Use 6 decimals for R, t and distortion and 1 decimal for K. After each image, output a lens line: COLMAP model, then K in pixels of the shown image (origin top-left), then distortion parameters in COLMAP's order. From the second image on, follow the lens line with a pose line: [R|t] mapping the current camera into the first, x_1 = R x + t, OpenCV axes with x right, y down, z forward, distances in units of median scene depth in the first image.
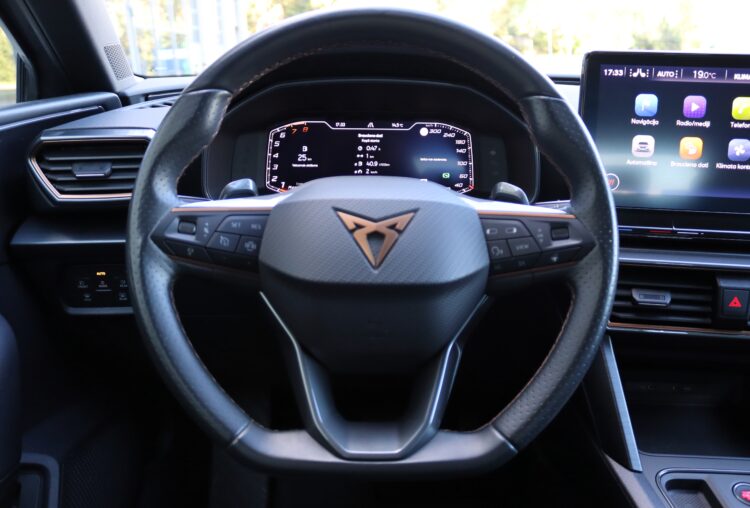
lens RADIAL K [[618.5, 0, 377.1], [0, 618.5, 249.8], [0, 0, 1]] dist [-0.158919, 0.118109]
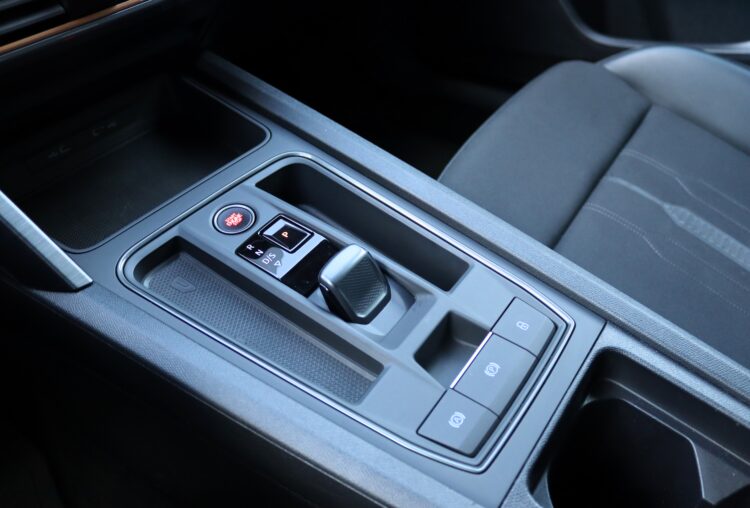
lens RADIAL K [[618.5, 0, 377.1], [0, 618.5, 249.8], [0, 0, 1]] dist [-0.158919, 0.118109]
pose [[0.597306, -0.584864, 0.548780, 0.286804], [0.329000, 0.802714, 0.497403, 0.125170], [-0.731426, -0.116553, 0.671886, 0.345324]]
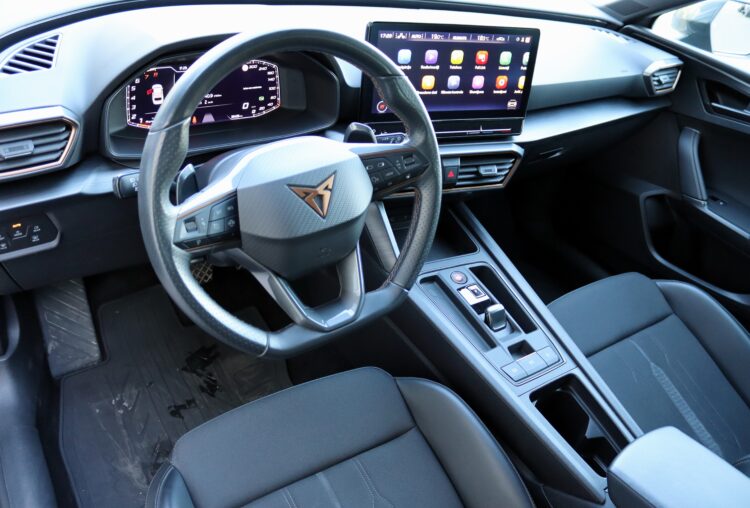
lens RADIAL K [[618.5, 0, 377.1], [0, 618.5, 249.8], [0, 0, 1]] dist [-0.158919, 0.118109]
pose [[0.833365, -0.214400, 0.509447, -0.515553], [0.025831, 0.935803, 0.351575, -0.330776], [-0.552120, -0.279831, 0.785403, -0.333087]]
